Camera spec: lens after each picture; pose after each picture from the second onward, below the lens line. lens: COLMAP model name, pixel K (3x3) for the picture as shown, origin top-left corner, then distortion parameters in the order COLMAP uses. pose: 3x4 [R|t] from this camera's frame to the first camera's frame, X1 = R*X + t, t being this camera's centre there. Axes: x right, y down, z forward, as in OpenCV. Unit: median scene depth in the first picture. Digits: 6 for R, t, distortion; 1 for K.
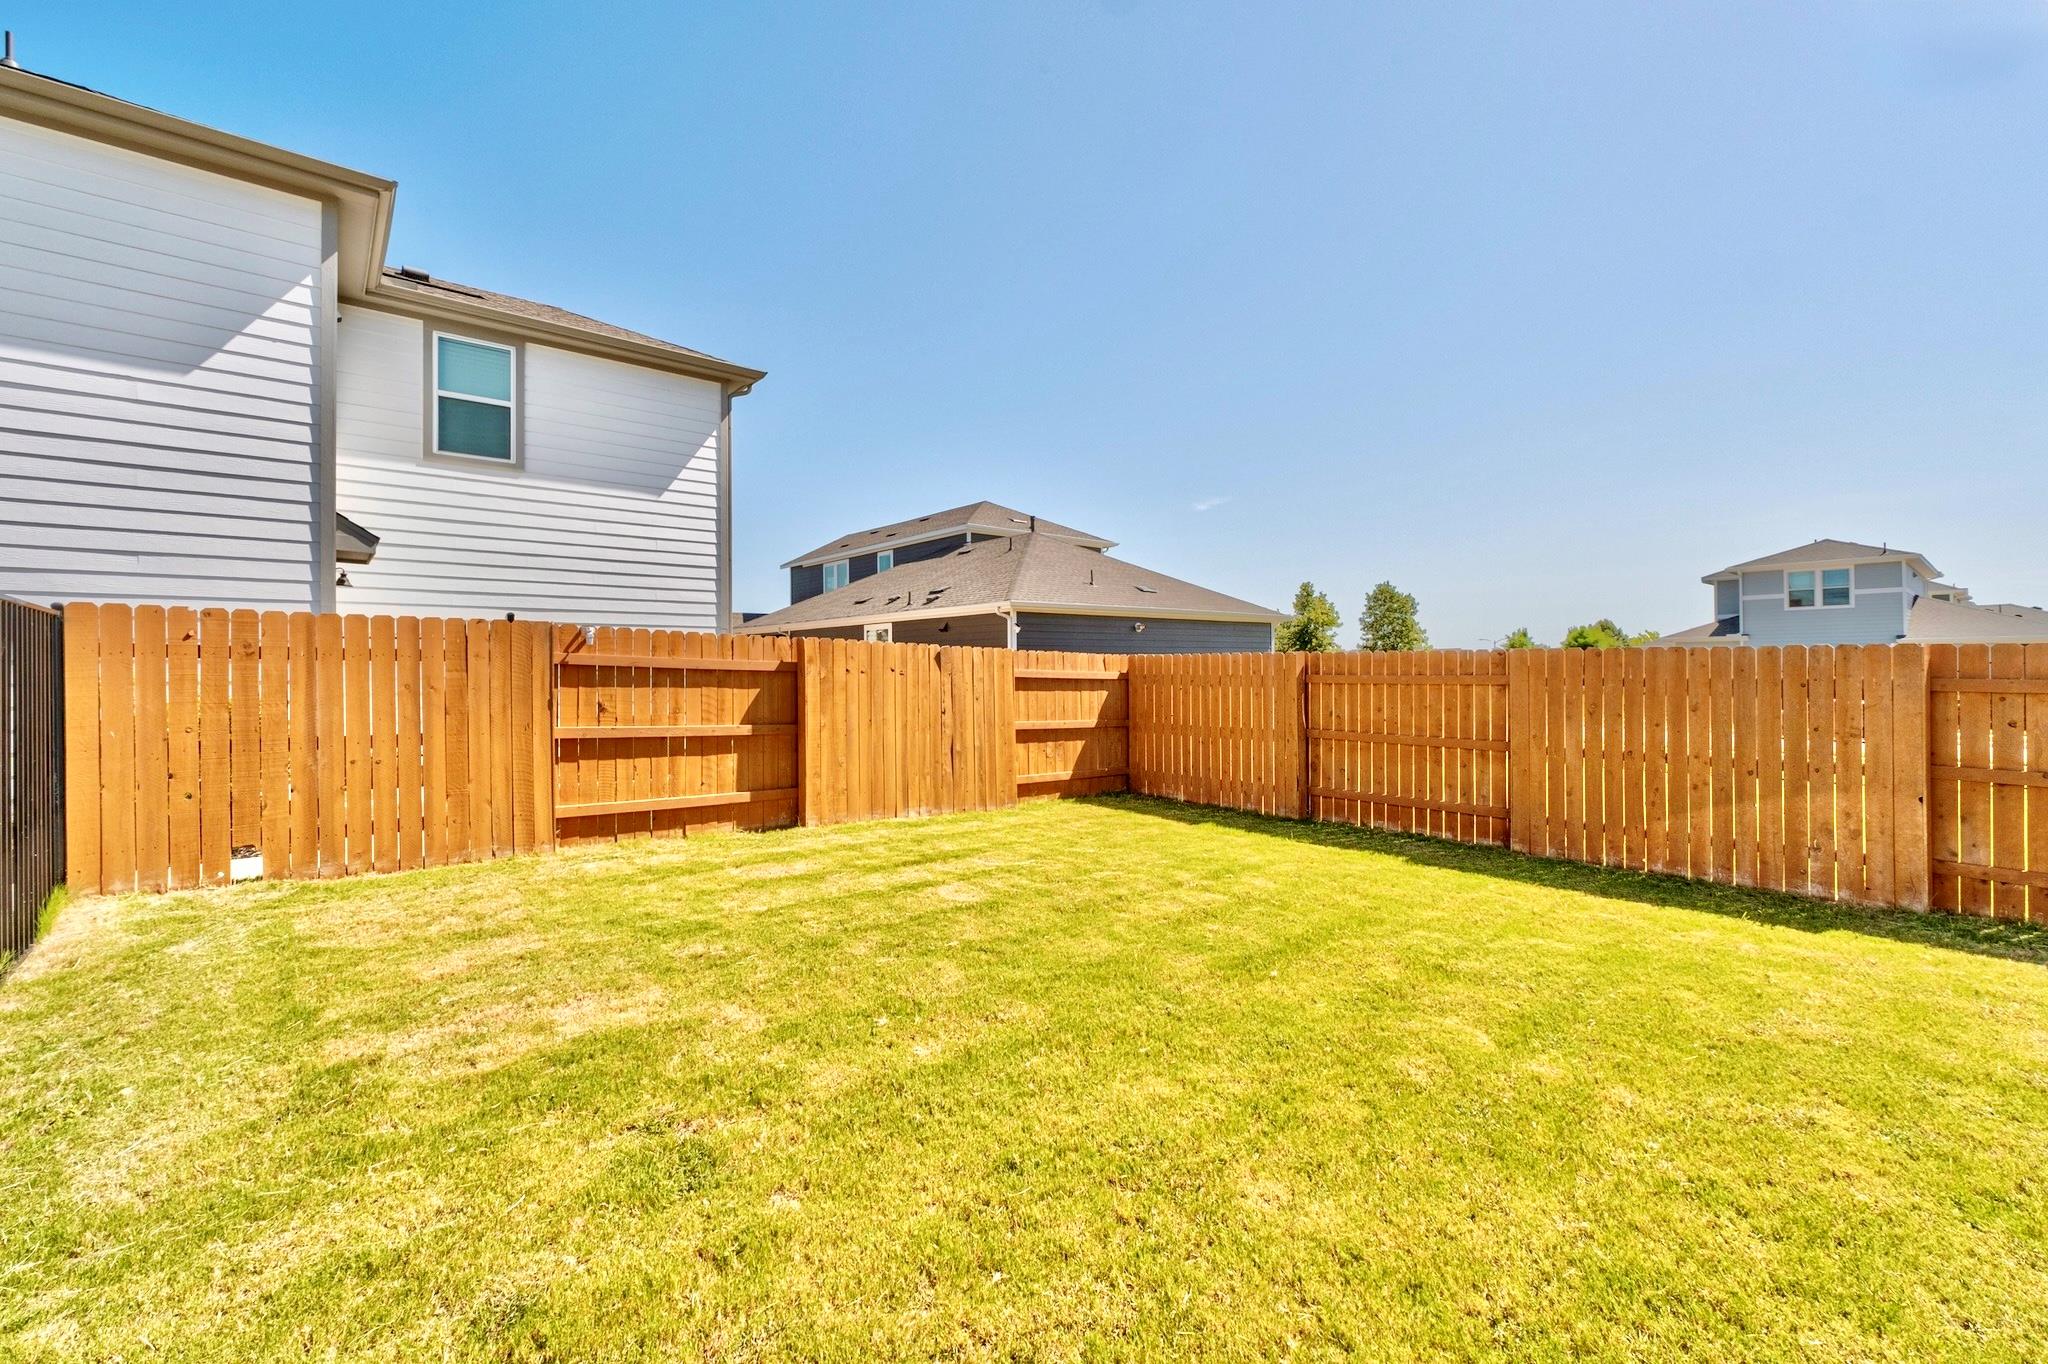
lens RADIAL K [[854.8, 0, 1030.4], [0, 854.8, 659.2], [0, 0, 1]] dist [-0.007340, 0.000210]
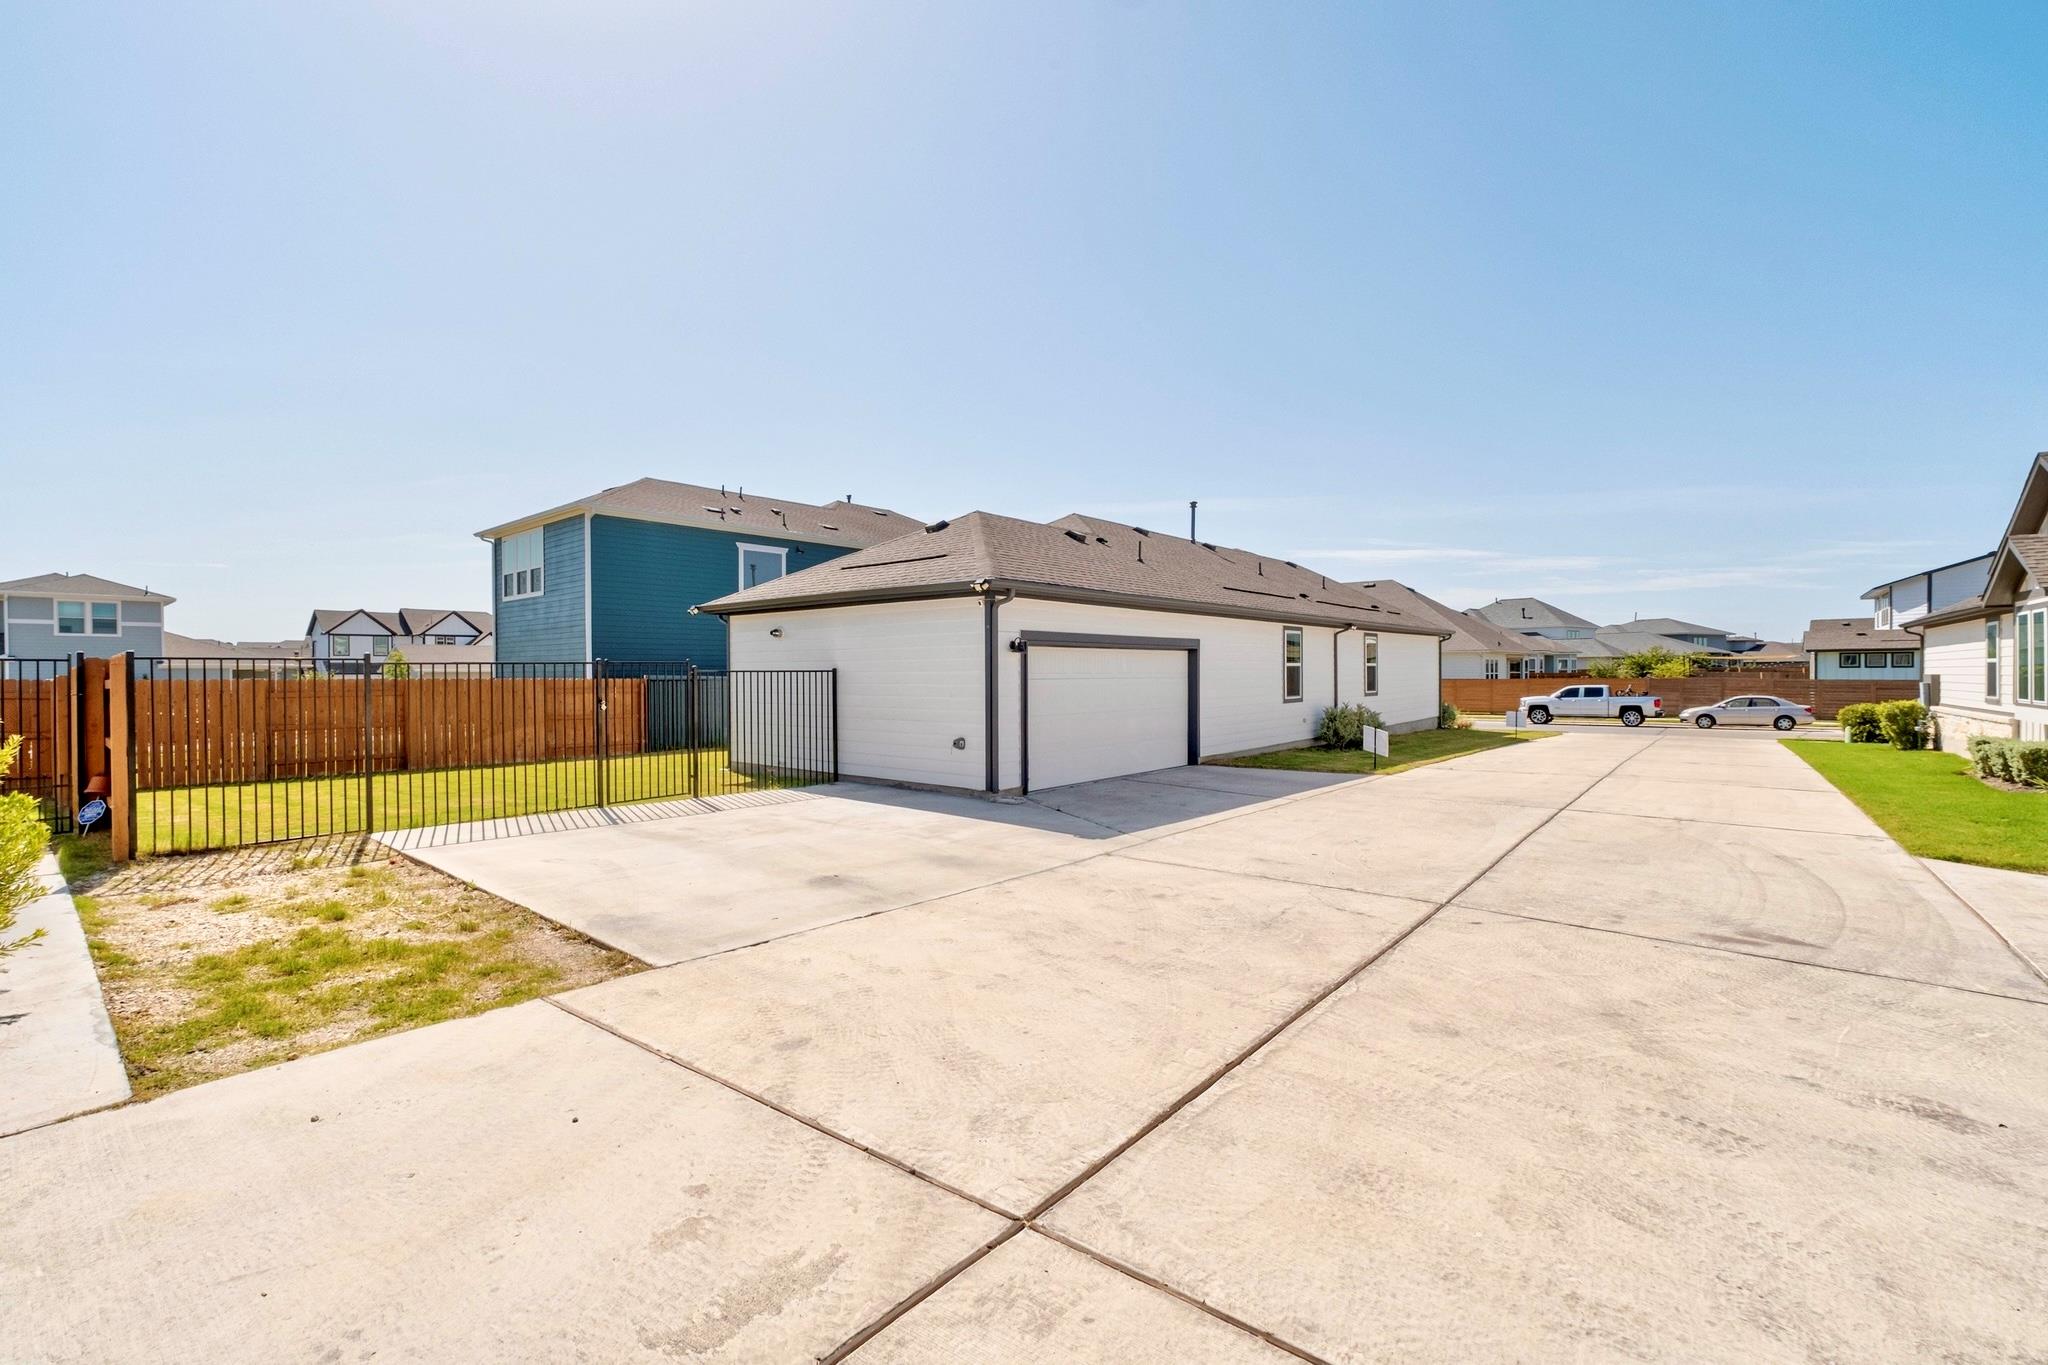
lens RADIAL K [[871.4, 0, 1024.0], [0, 871.4, 682.5], [0, 0, 1]] dist [0.002411, 0.000569]
pose [[-0.159113, 0.000008, 0.987260, -1.674966], [-0.004455, 0.999990, -0.000726, -0.007458], [-0.987250, -0.004514, -0.159112, -0.187396]]
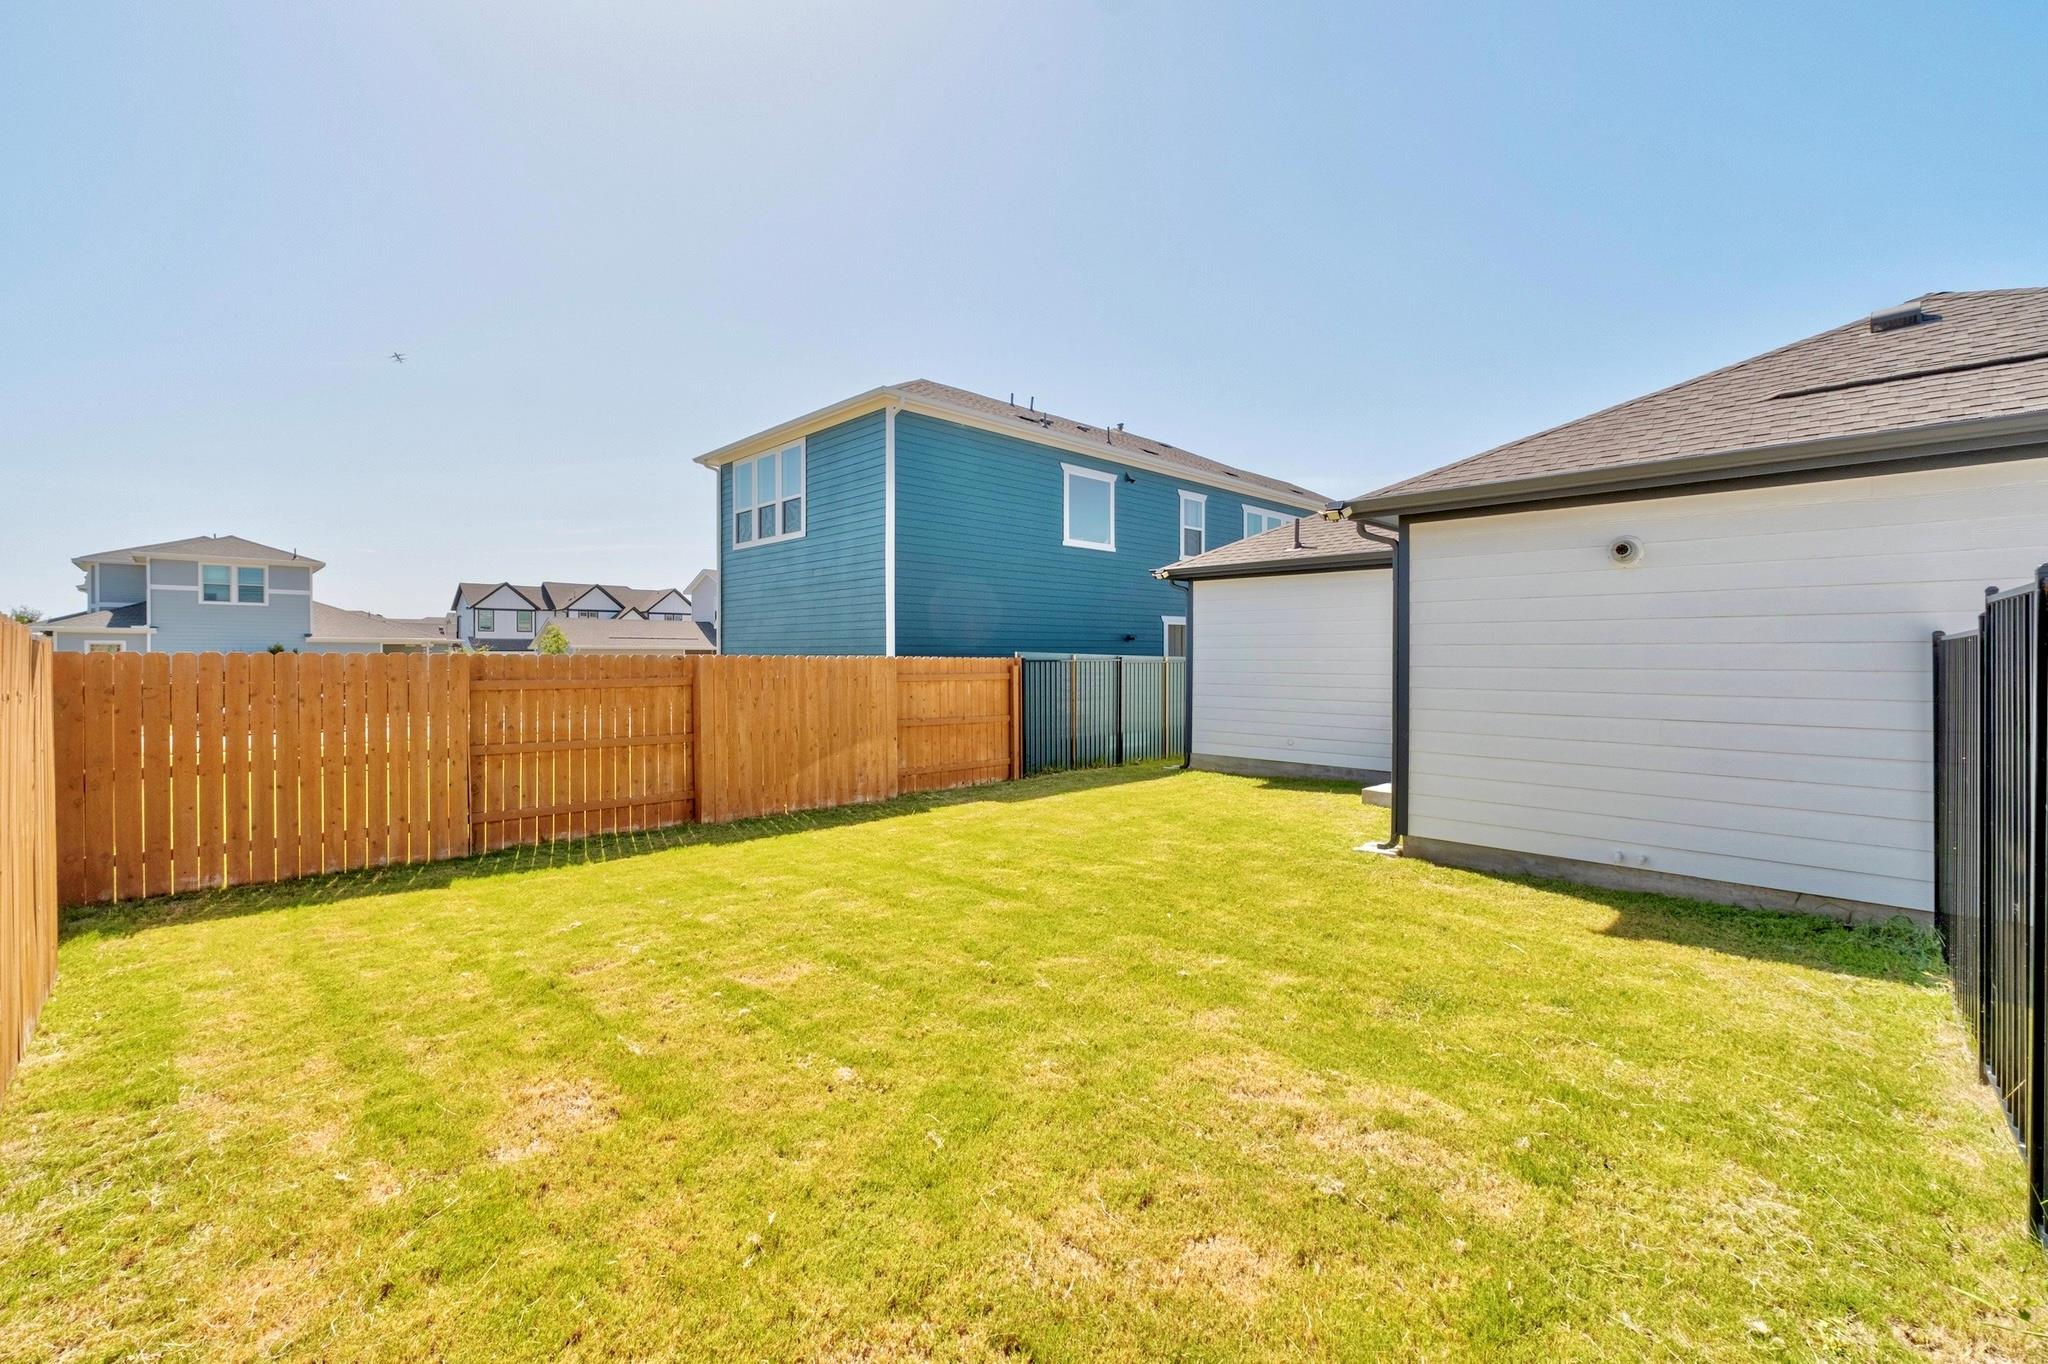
lens RADIAL K [[854.8, 0, 1030.4], [0, 854.8, 659.2], [0, 0, 1]] dist [-0.007340, 0.000210]
pose [[-0.078907, 0.004337, 0.996873, -0.578008], [-0.012167, 0.999912, -0.005313, -0.004418], [-0.996808, -0.012548, -0.078848, 0.557456]]
